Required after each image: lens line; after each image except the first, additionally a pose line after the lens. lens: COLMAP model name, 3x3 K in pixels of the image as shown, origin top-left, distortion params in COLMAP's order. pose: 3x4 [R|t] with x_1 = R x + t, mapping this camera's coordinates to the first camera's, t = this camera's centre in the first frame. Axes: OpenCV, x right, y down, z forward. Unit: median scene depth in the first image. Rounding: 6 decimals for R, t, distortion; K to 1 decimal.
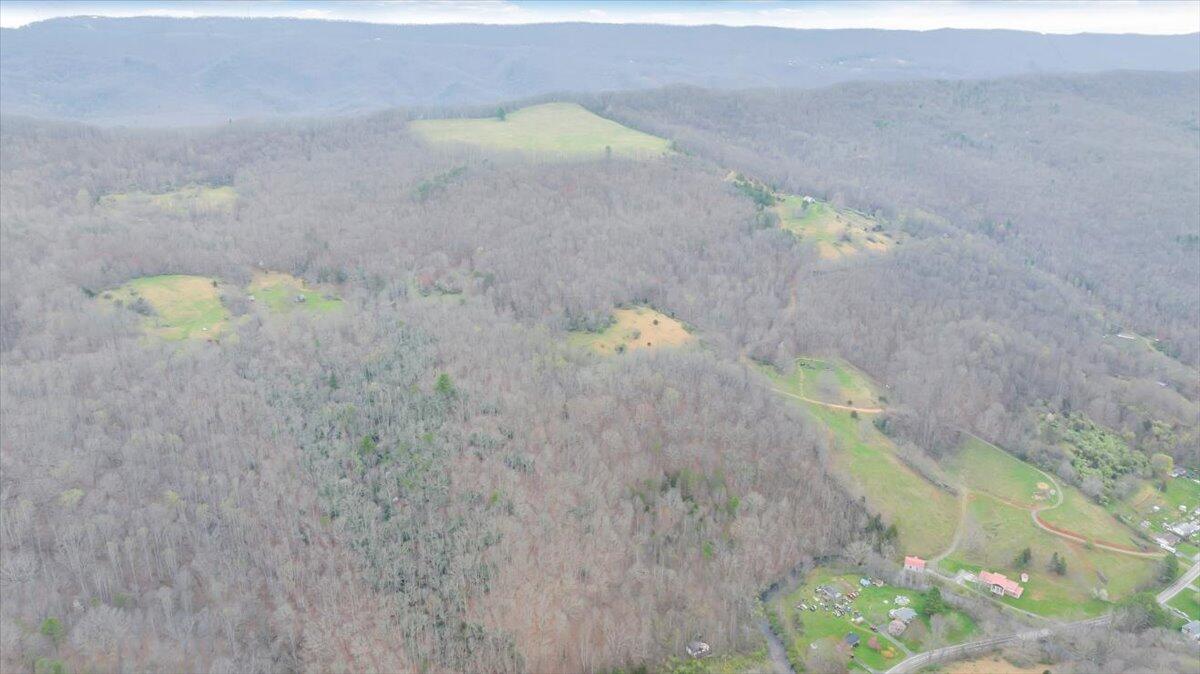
lens RADIAL K [[853.4, 0, 600.0], [0, 853.4, 337.0], [0, 0, 1]] dist [-0.020771, 0.001767]
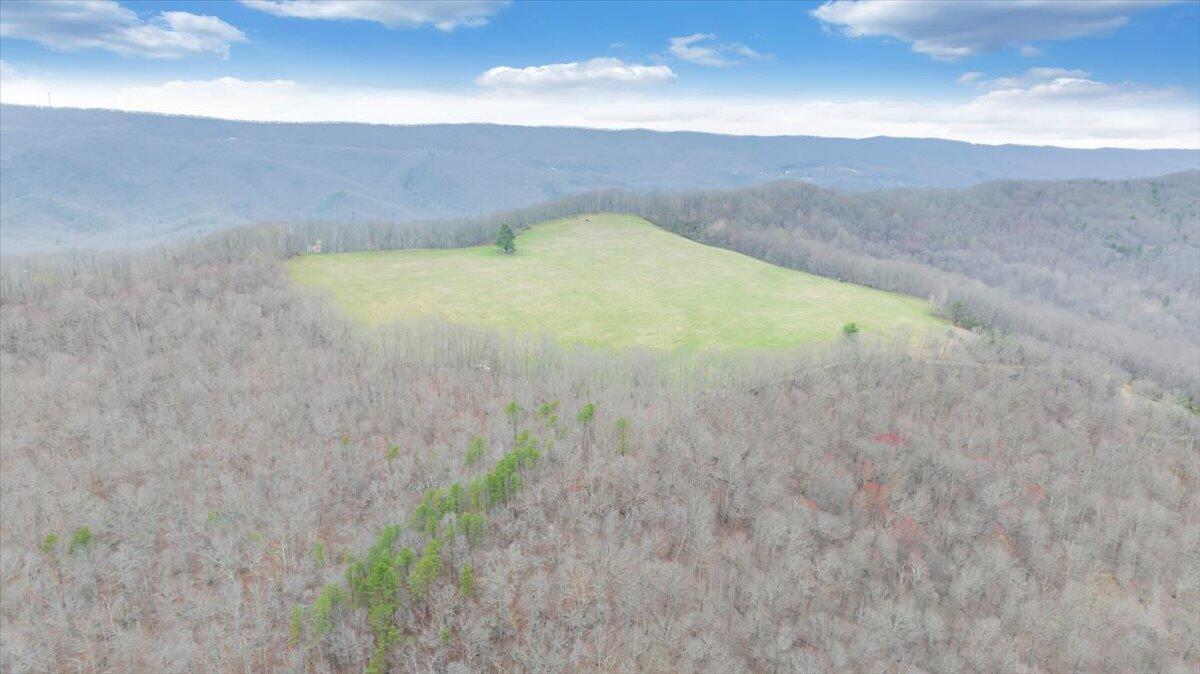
lens RADIAL K [[853.4, 0, 600.0], [0, 853.4, 337.0], [0, 0, 1]] dist [-0.020771, 0.001767]
pose [[0.988352, -0.024847, 0.150142, -0.132838], [0.044093, 0.991018, -0.126248, -0.152154], [-0.145657, 0.131398, 0.980571, 0.561480]]
